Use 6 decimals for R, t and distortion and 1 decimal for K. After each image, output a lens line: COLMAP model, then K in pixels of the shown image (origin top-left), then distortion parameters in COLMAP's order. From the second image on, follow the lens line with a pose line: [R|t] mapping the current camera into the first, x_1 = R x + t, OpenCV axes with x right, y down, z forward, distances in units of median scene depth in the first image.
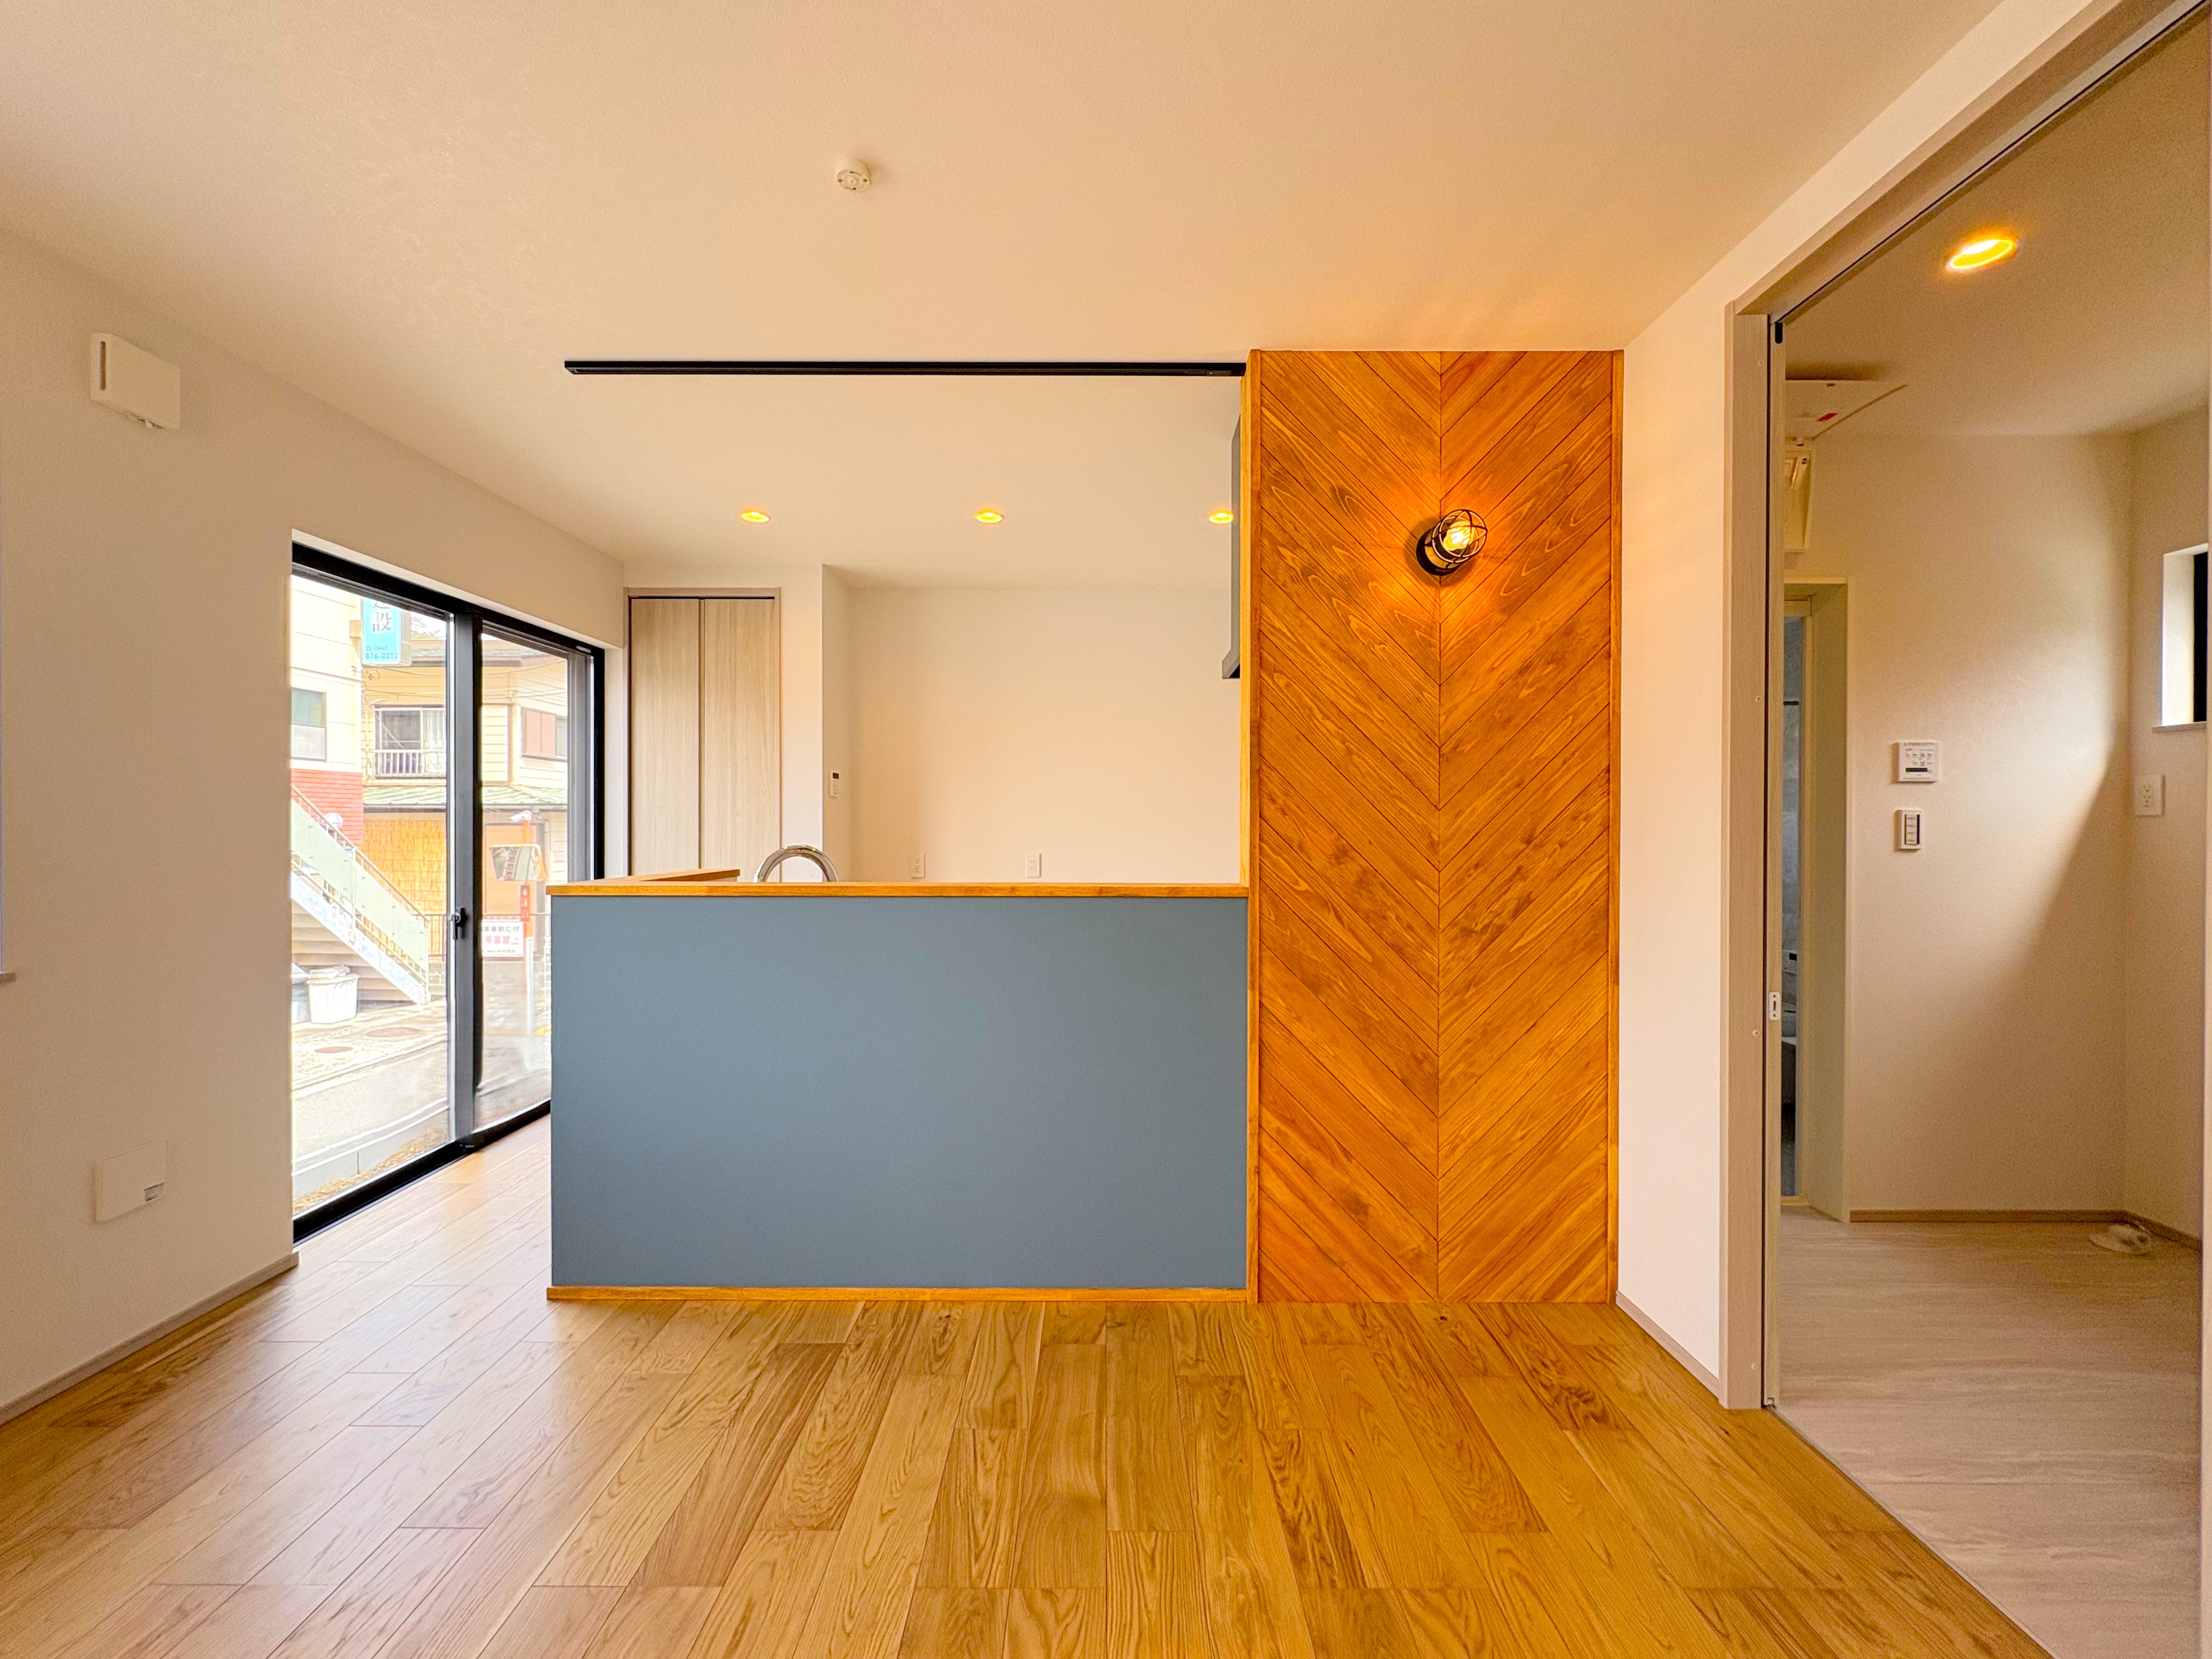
lens RADIAL K [[877.8, 0, 1105.7], [0, 877.8, 830.4], [0, 0, 1]] dist [0.000002, -0.000061]
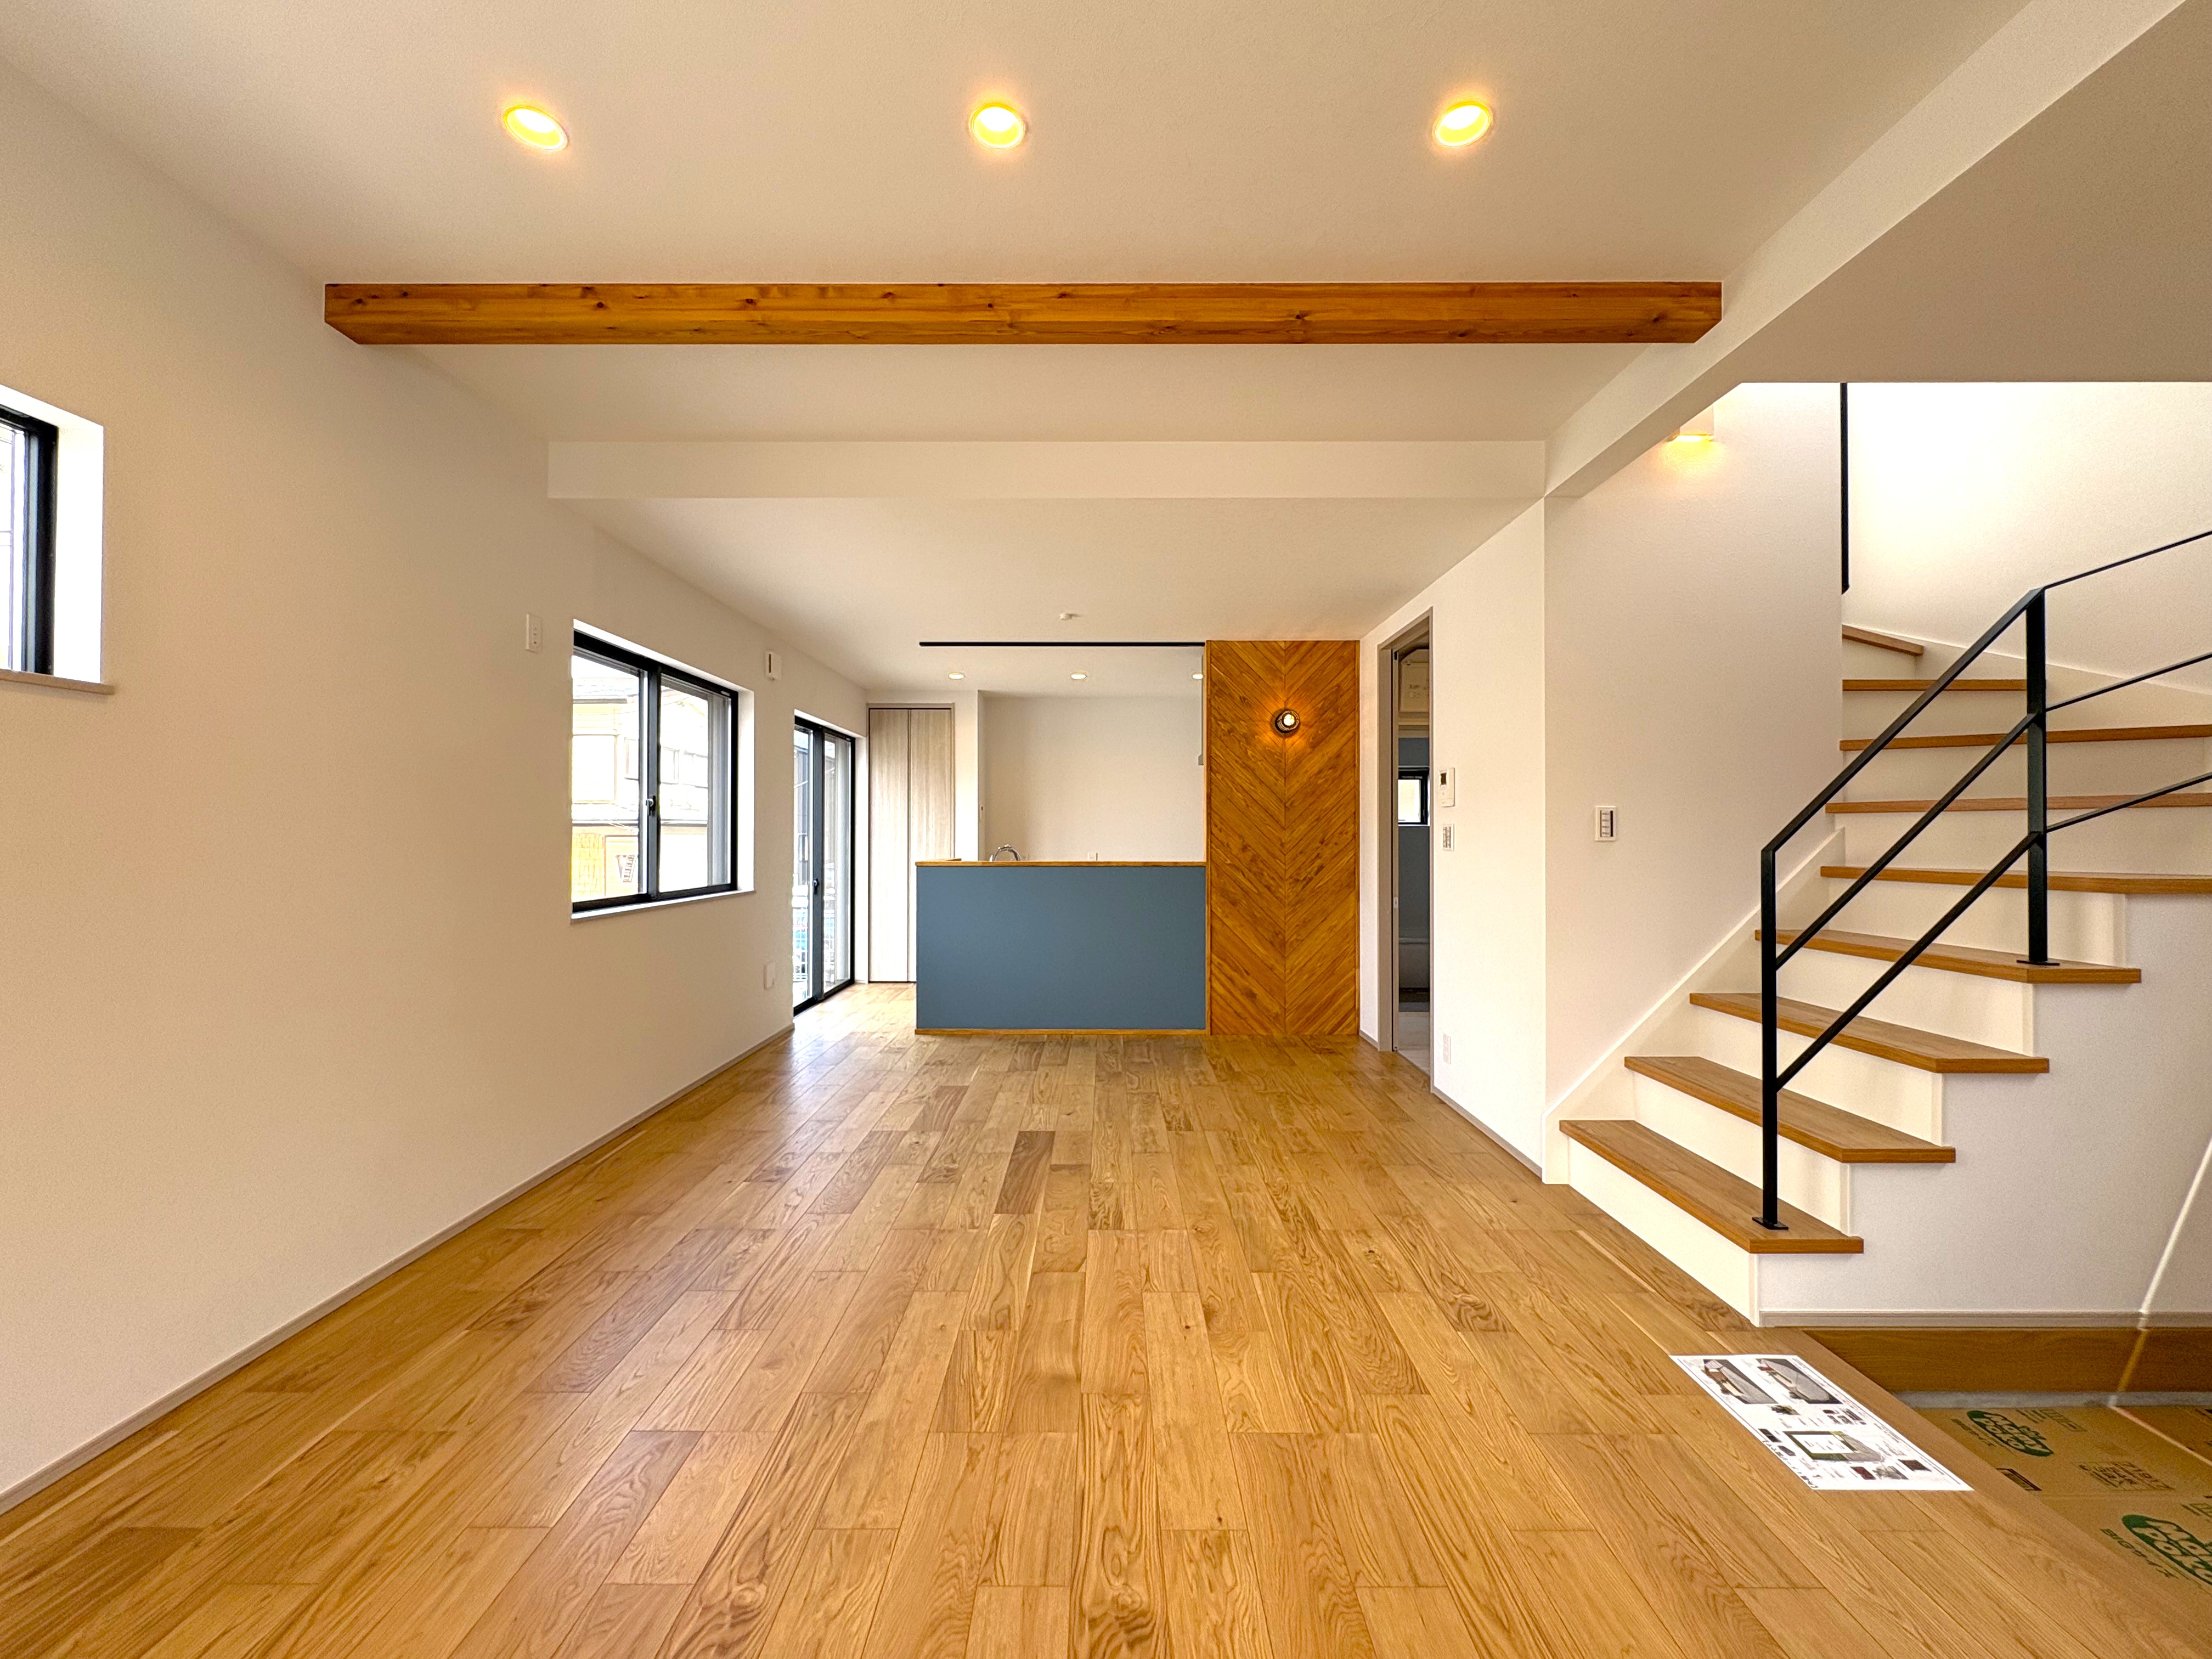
lens RADIAL K [[880.6, 0, 1103.7], [0, 880.6, 828.3], [0, 0, 1]] dist [0.000830, -0.000342]
pose [[0.999993, -0.001614, -0.003451, -0.109898], [0.001568, 0.999909, -0.013377, 0.003924], [0.003472, 0.013371, 0.999905, -1.422398]]
